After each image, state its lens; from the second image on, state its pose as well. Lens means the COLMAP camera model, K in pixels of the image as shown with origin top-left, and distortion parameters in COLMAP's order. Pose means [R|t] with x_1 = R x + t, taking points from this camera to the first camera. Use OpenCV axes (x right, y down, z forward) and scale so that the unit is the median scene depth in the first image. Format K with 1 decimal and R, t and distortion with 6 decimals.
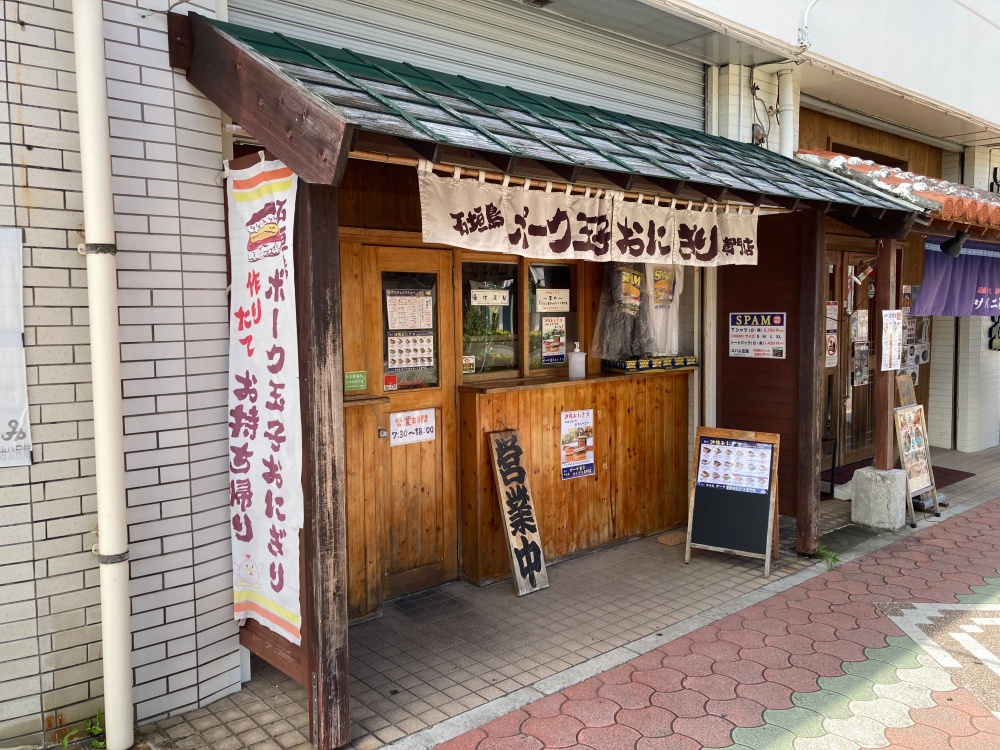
lens RADIAL K [[844.2, 0, 495.8], [0, 844.2, 358.9], [0, 0, 1]] dist [0.017624, 0.004382]
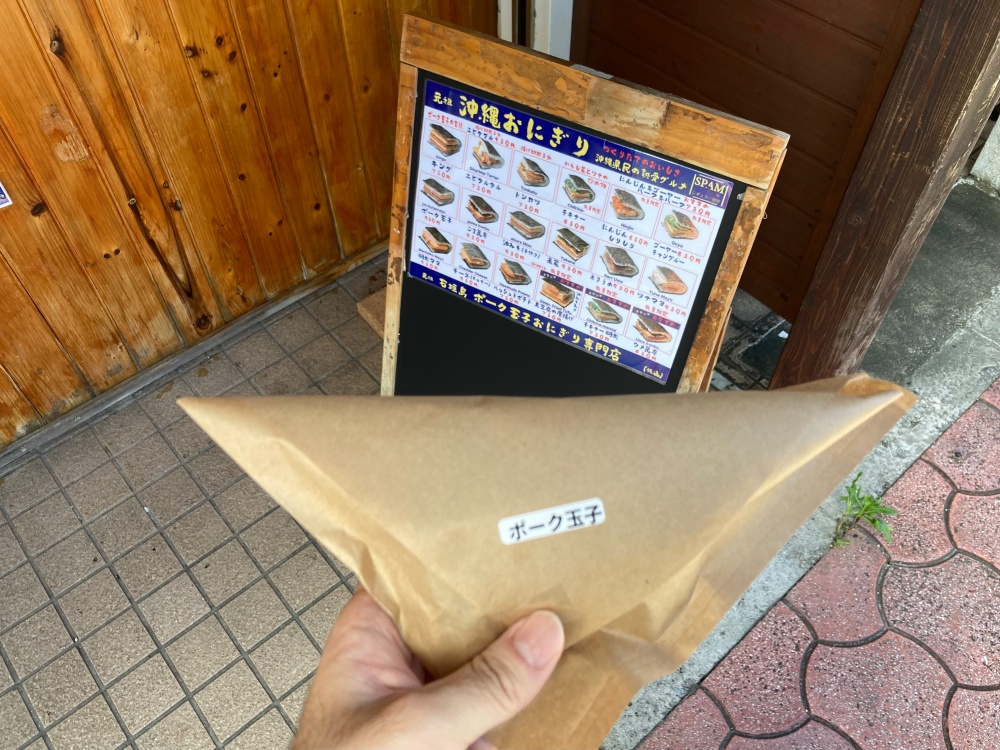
lens RADIAL K [[836.5, 0, 500.0], [0, 836.5, 375.0], [0, 0, 1]] dist [-0.009777, -0.001995]
pose [[0.999838, 0.013122, -0.012316, 0.318283], [0.000260, 0.673757, 0.738953, -0.011545], [0.017994, -0.738837, 0.673644, 0.967541]]
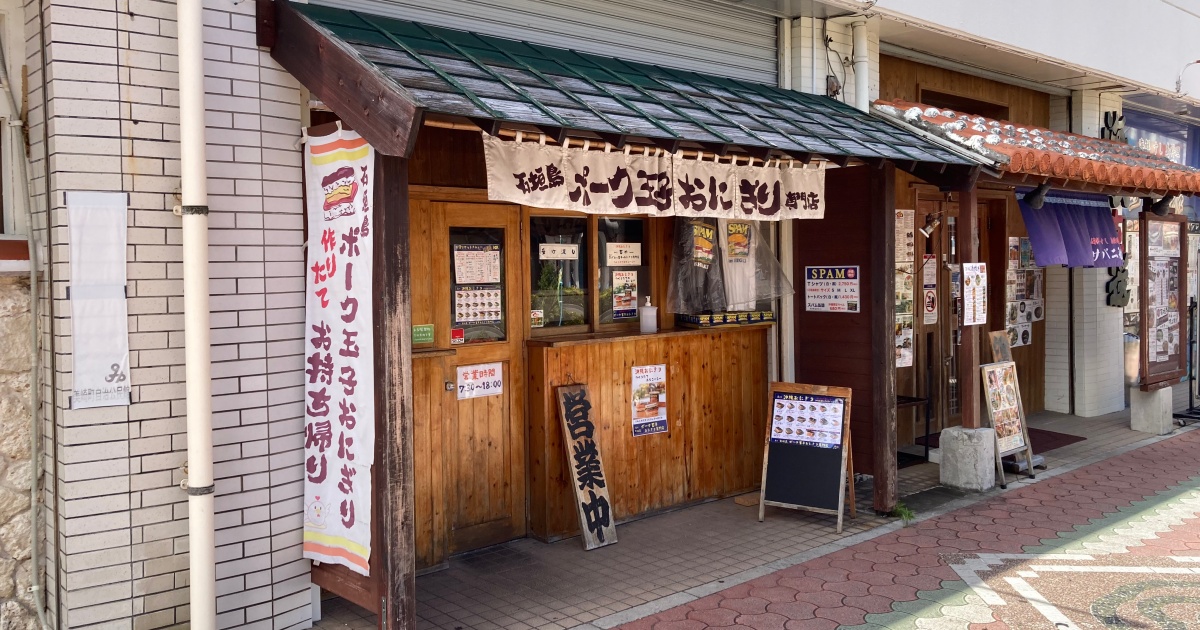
lens RADIAL K [[1022.4, 0, 604.5], [0, 1022.4, 268.4], [0, 0, 1]] dist [0.031473, -0.020031]
pose [[0.999935, -0.004644, 0.010405, 0.039527], [0.005219, 0.998421, -0.055936, 0.016835], [-0.010129, 0.055986, 0.998380, -0.235451]]
